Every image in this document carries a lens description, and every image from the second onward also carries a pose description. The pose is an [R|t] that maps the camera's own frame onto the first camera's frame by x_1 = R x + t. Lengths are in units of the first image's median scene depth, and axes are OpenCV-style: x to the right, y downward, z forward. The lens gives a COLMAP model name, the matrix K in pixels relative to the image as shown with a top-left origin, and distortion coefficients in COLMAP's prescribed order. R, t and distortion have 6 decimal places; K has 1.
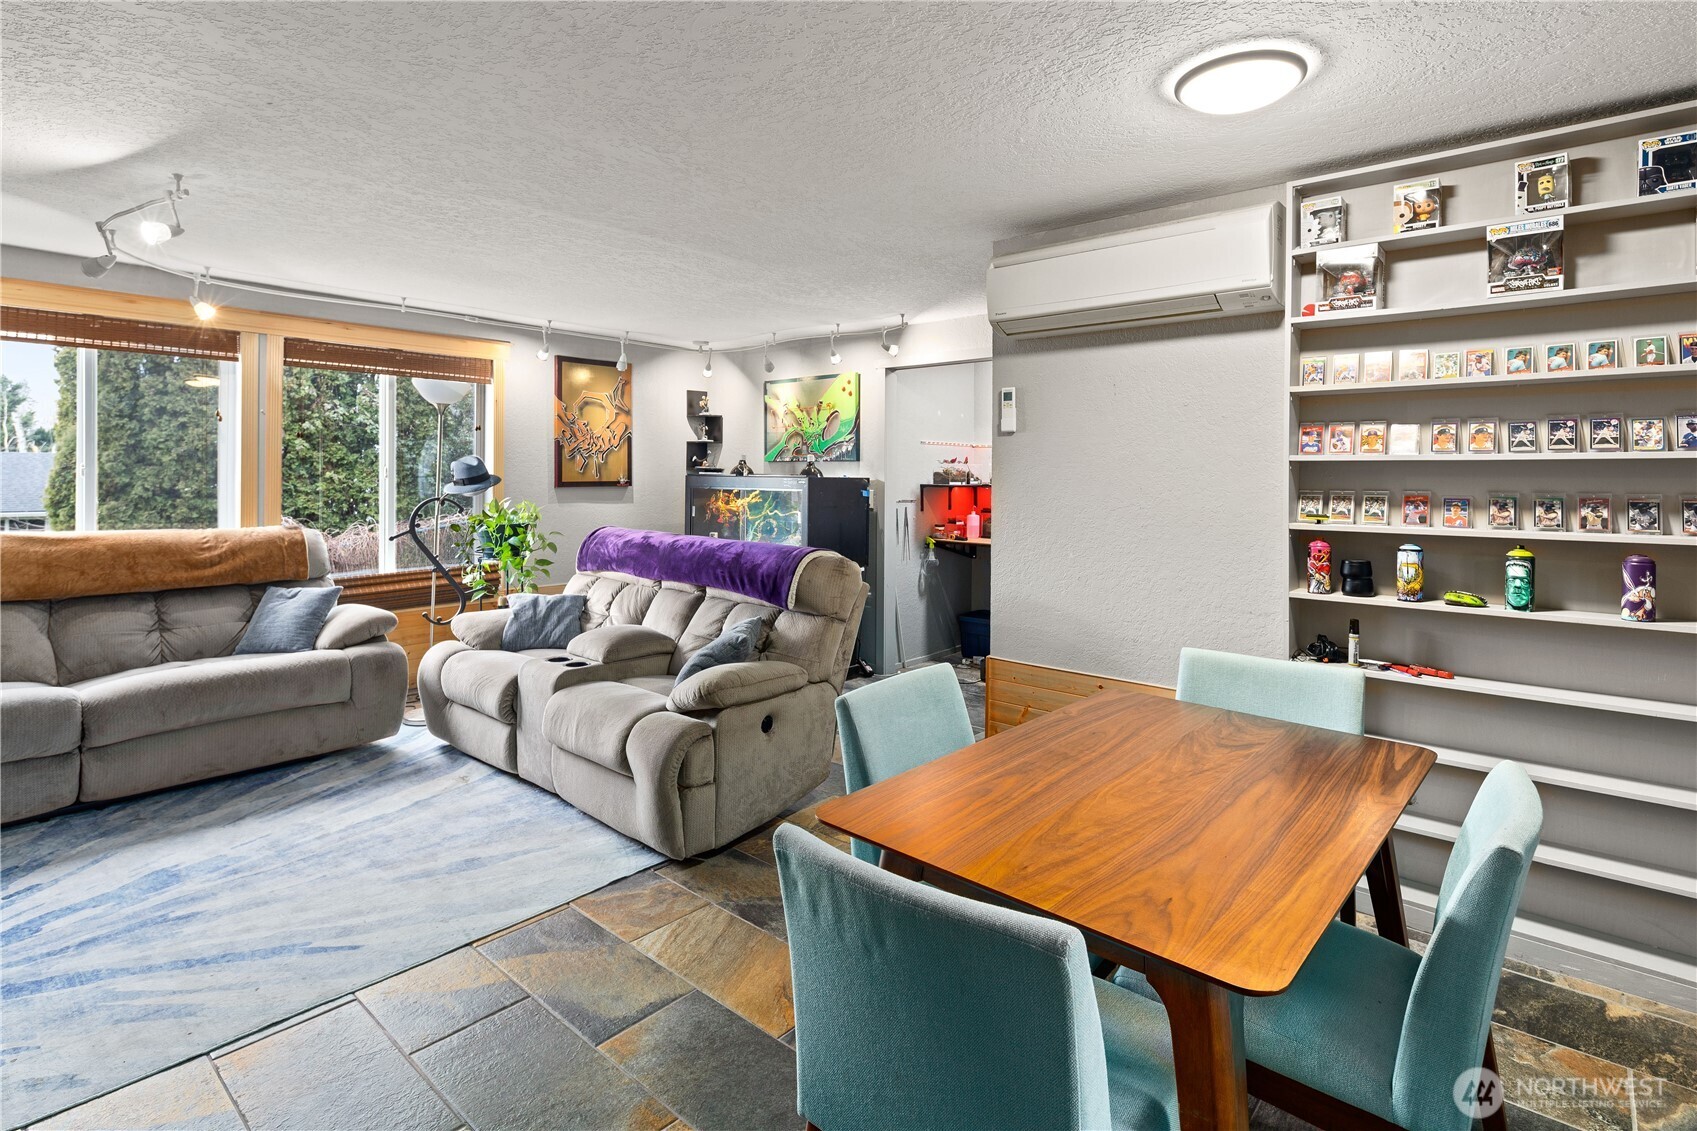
lens RADIAL K [[827.4, 0, 839.6], [0, 827.4, 483.6], [0, 0, 1]] dist [0.005516, -0.005527]
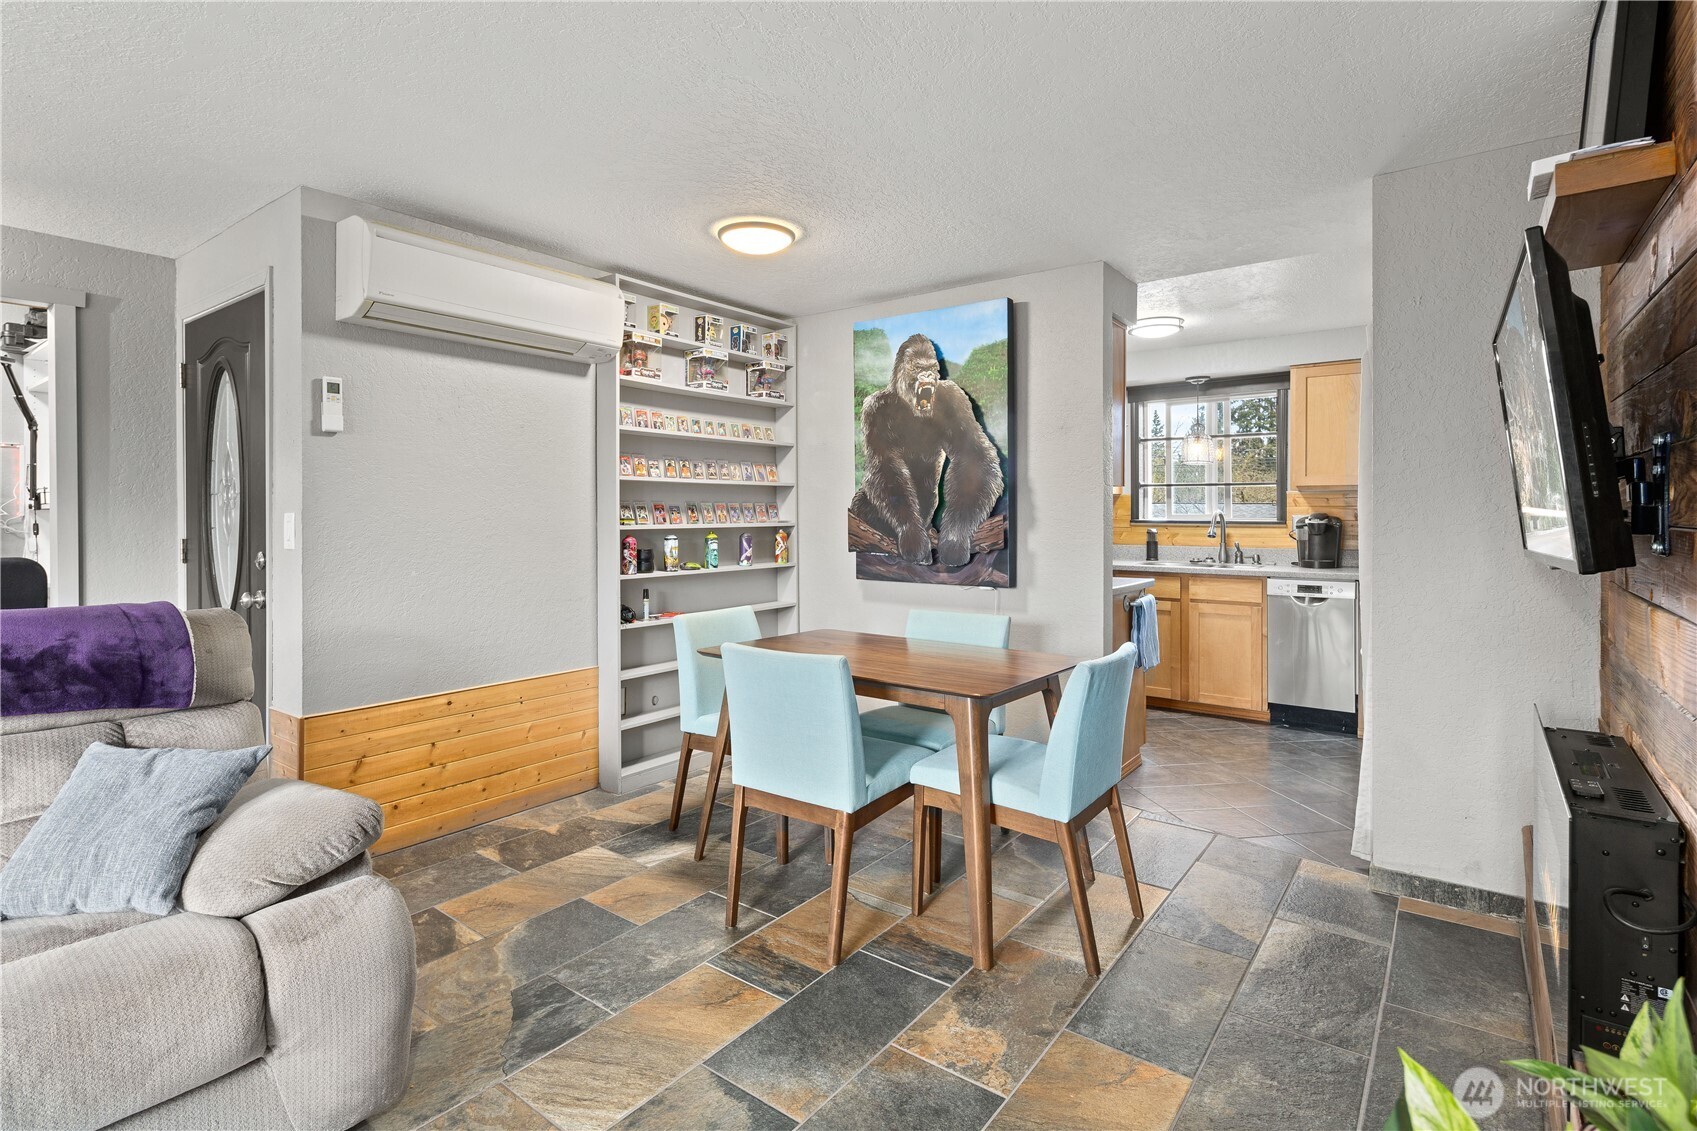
lens RADIAL K [[827.4, 0, 843.8], [0, 827.4, 515.7], [0, 0, 1]] dist [0.005516, -0.005527]
pose [[-0.067165, -0.011043, 0.997681, -0.390679], [0.008391, 0.999897, 0.011632, 0.008835], [-0.997707, 0.009153, -0.067065, 0.337075]]
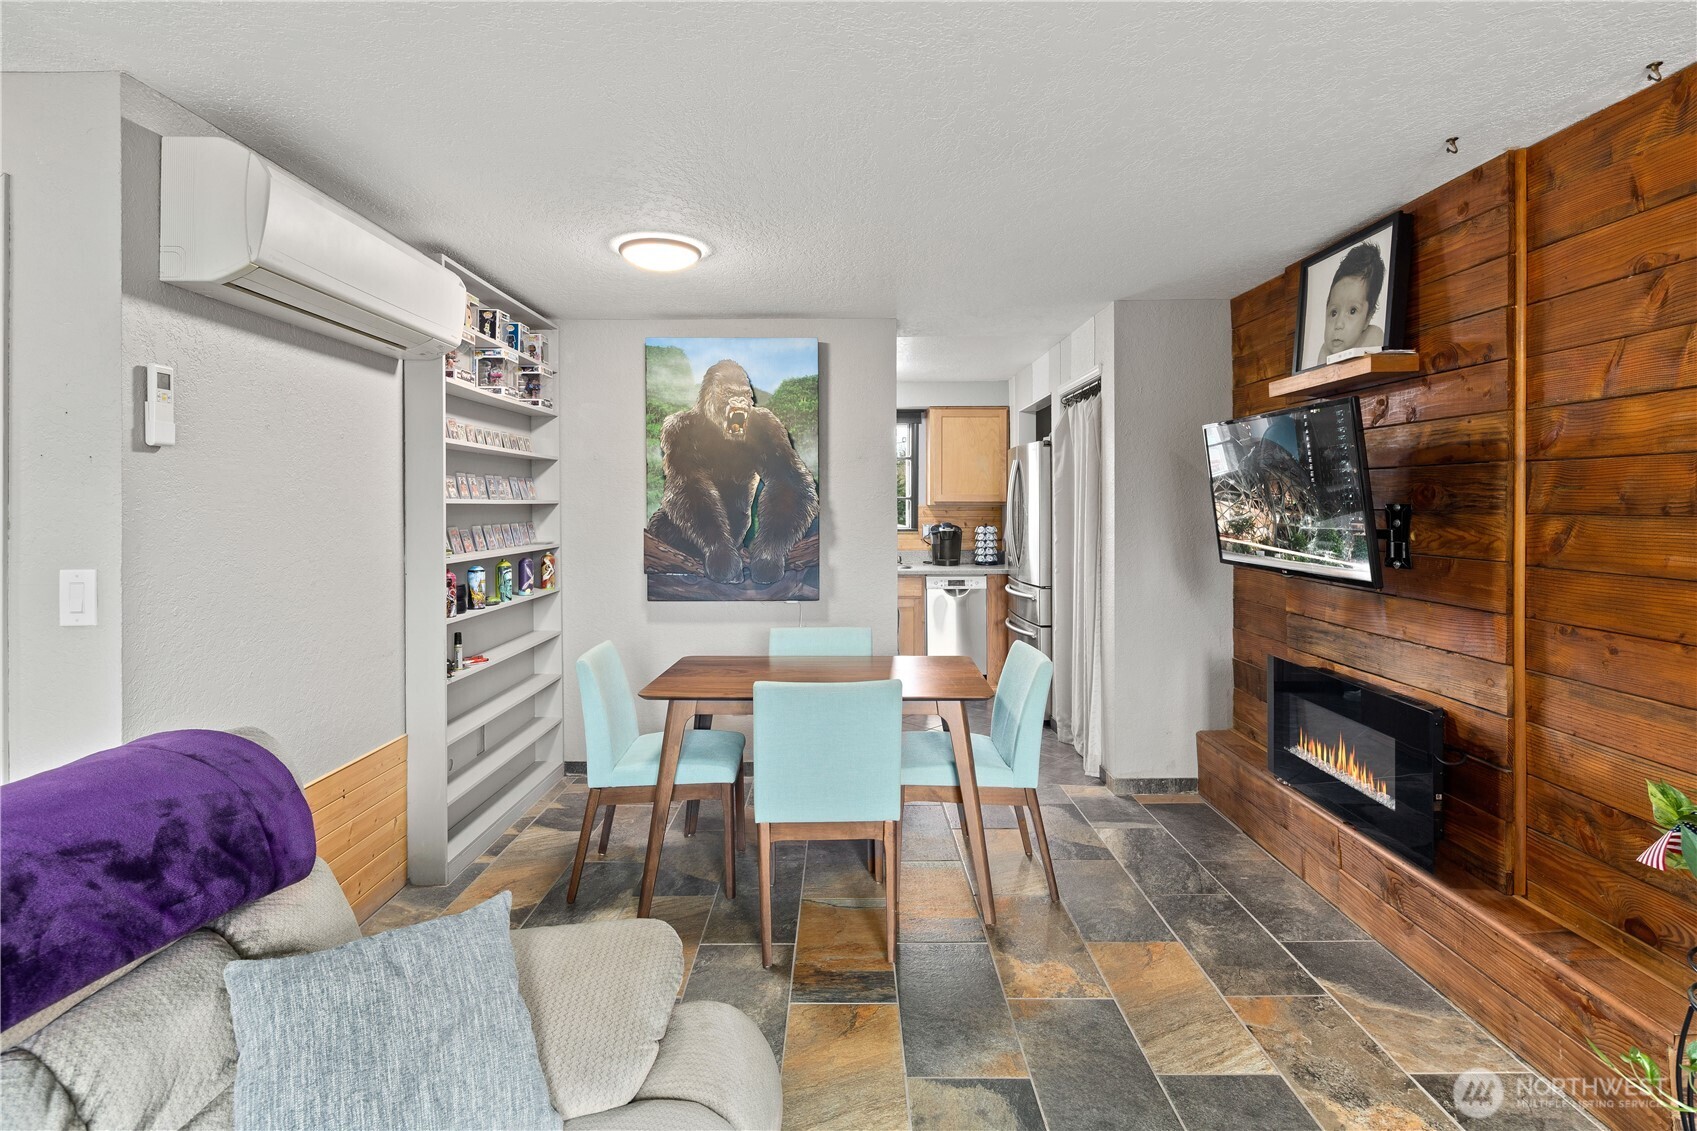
lens RADIAL K [[827.4, 0, 845.2], [0, 827.4, 506.2], [0, 0, 1]] dist [0.005516, -0.005527]
pose [[-0.655588, -0.006652, 0.755090, -0.308125], [0.004455, 0.999910, 0.012678, -0.016731], [-0.755106, 0.011676, -0.655499, 0.618133]]
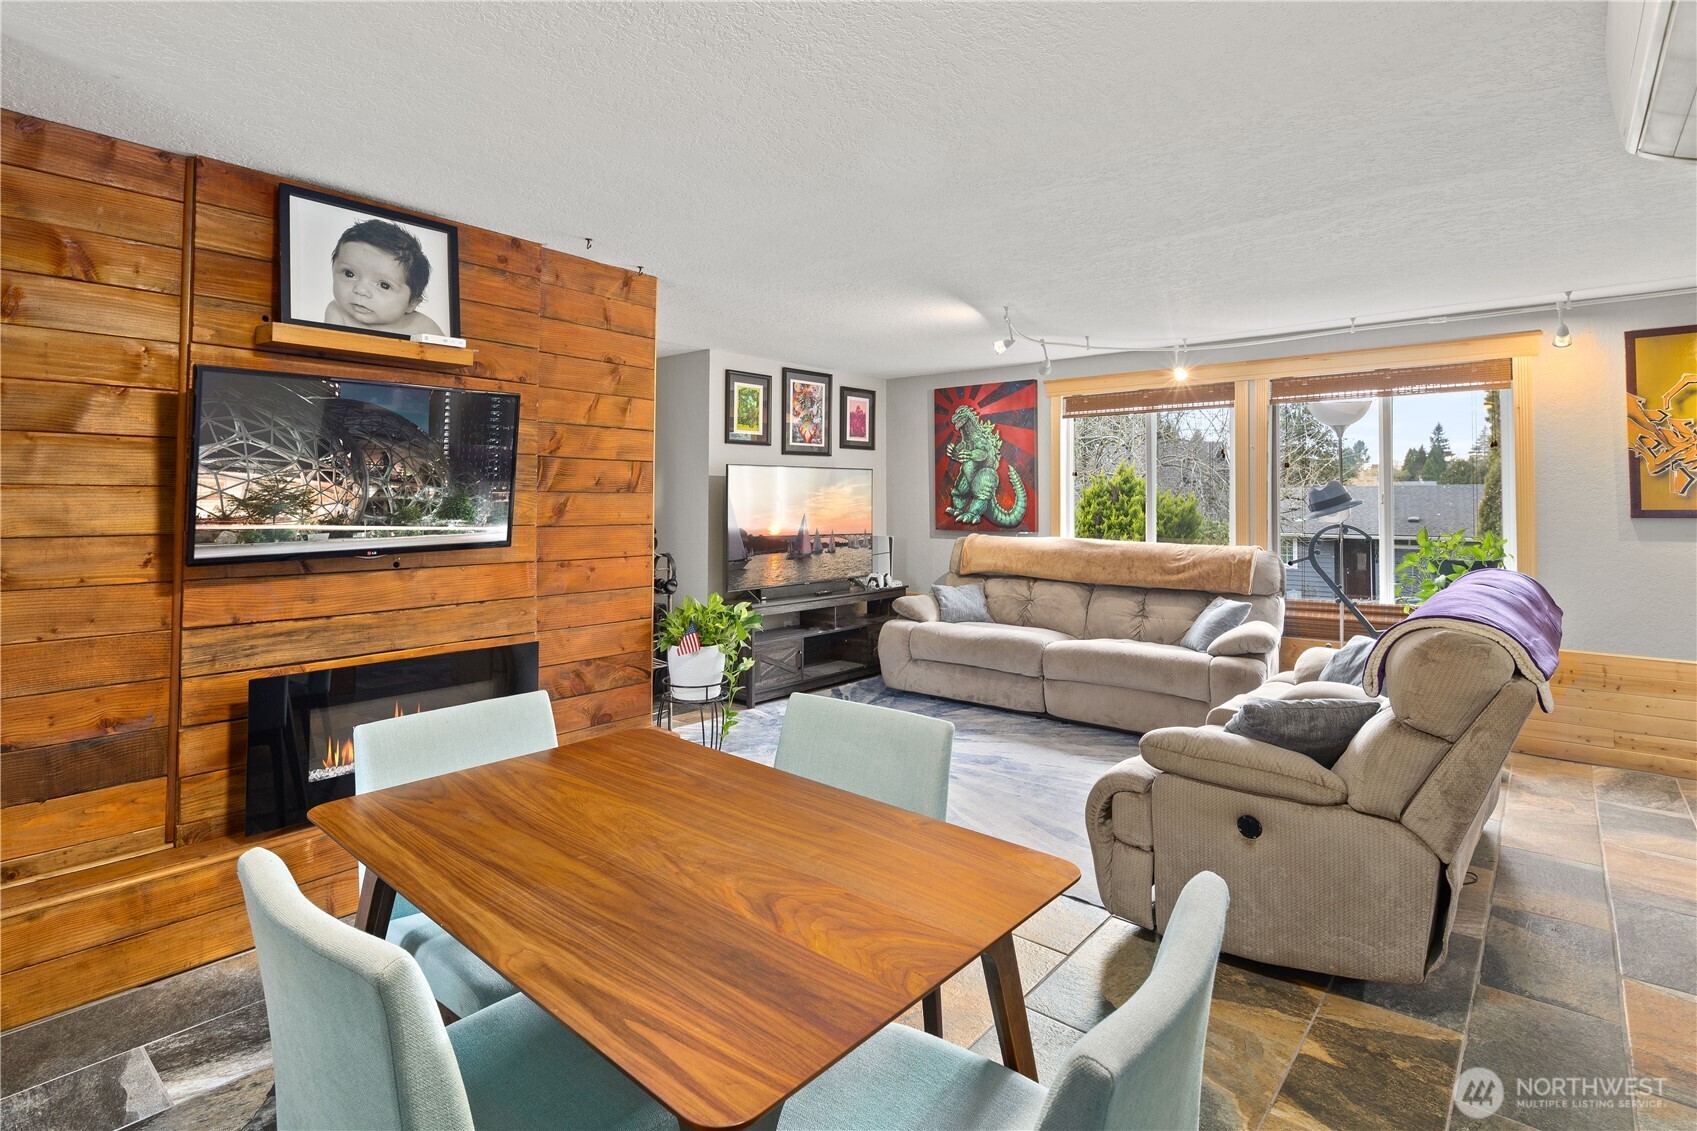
lens RADIAL K [[827.4, 0, 853.4], [0, 827.4, 476.7], [0, 0, 1]] dist [0.005516, -0.005527]
pose [[0.015157, -0.035097, -0.999269, 0.353376], [-0.010244, 0.999326, -0.035255, 0.000871], [0.999833, 0.010771, 0.014787, 0.333603]]
